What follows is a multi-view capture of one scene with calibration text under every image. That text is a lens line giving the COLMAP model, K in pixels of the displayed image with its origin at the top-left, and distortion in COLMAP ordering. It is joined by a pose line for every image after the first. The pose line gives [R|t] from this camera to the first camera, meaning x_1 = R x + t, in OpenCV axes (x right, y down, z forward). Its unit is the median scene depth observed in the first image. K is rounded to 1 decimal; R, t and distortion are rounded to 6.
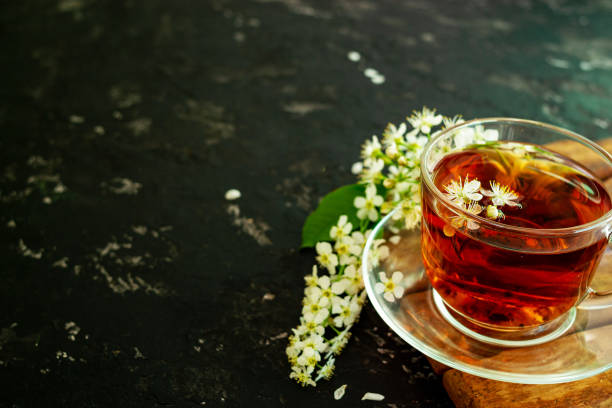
lens RADIAL K [[1021.0, 0, 306.0], [0, 1021.0, 204.0], [0, 0, 1]] dist [-0.106968, -0.059803]
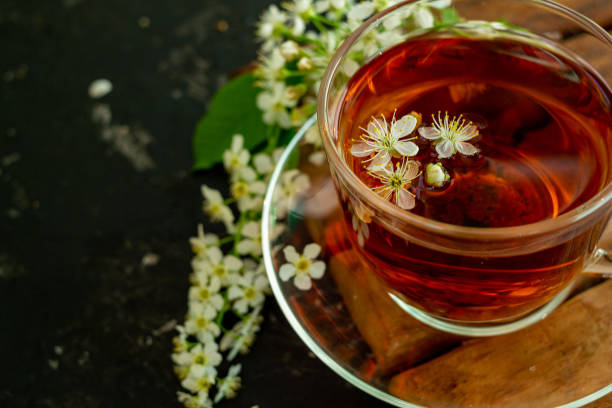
lens RADIAL K [[1021.0, 0, 306.0], [0, 1021.0, 204.0], [0, 0, 1]] dist [-0.106968, -0.059803]
pose [[0.991841, -0.114064, -0.056927, 0.117501], [0.126273, 0.940356, 0.315888, -0.158818], [0.017500, -0.320499, 0.947087, 0.334797]]
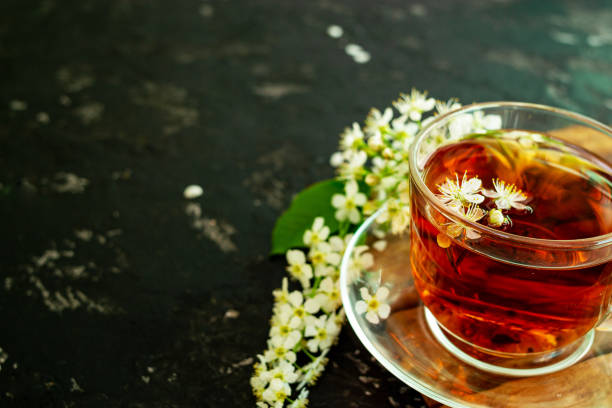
lens RADIAL K [[1021.0, 0, 306.0], [0, 1021.0, 204.0], [0, 0, 1]] dist [-0.106968, -0.059803]
pose [[0.999942, -0.007584, 0.007696, 0.019408], [0.007423, 0.999757, 0.020757, -0.018114], [-0.007851, -0.020698, 0.999755, 0.150794]]
